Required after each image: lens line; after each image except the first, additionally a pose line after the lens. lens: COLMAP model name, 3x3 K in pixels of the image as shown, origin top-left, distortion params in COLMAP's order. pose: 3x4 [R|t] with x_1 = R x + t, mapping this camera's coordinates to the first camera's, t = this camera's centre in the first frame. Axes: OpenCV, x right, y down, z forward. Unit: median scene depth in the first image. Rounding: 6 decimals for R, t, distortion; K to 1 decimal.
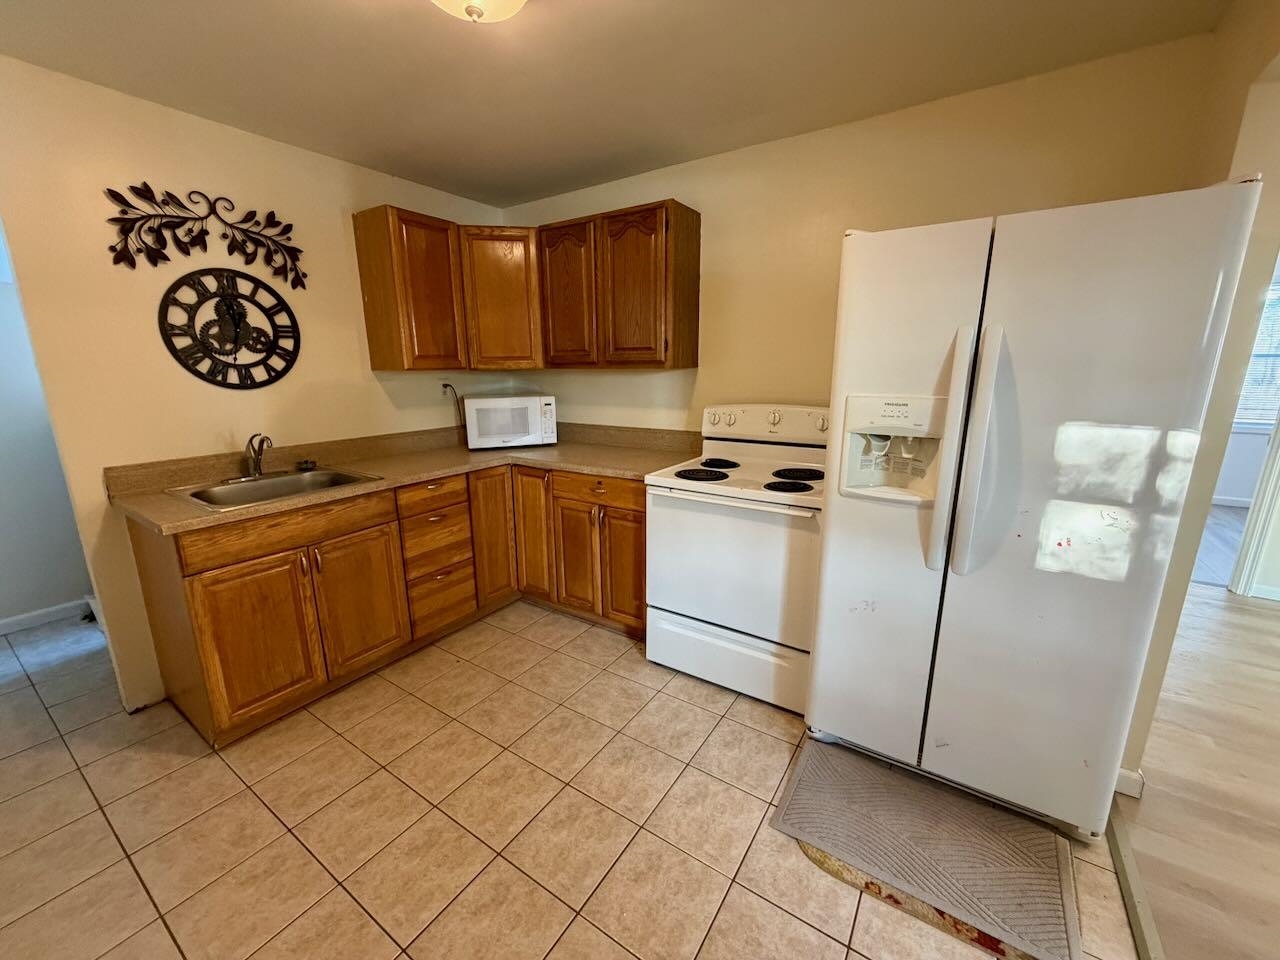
lens RADIAL K [[510.5, 0, 640.0], [0, 510.5, 480.0], [0, 0, 1]] dist [0.000877, 0.000174]
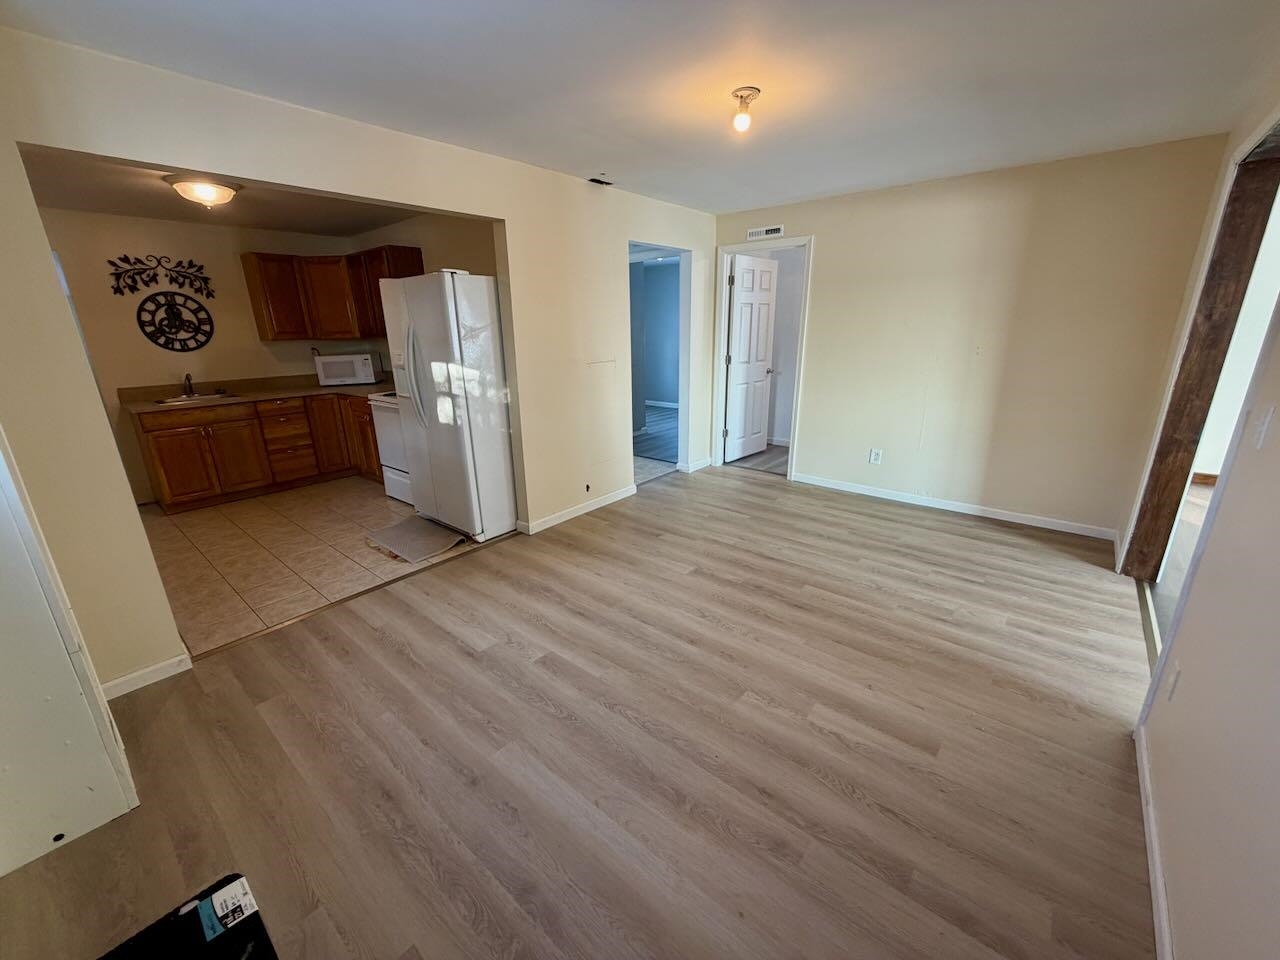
lens RADIAL K [[510.5, 0, 640.0], [0, 510.5, 480.0], [0, 0, 1]] dist [0.000877, 0.000174]
pose [[0.992764, 0.020278, -0.118356, 1.265845], [-0.011615, 0.997233, 0.073430, 0.158657], [0.119518, -0.071524, 0.990252, -0.817650]]
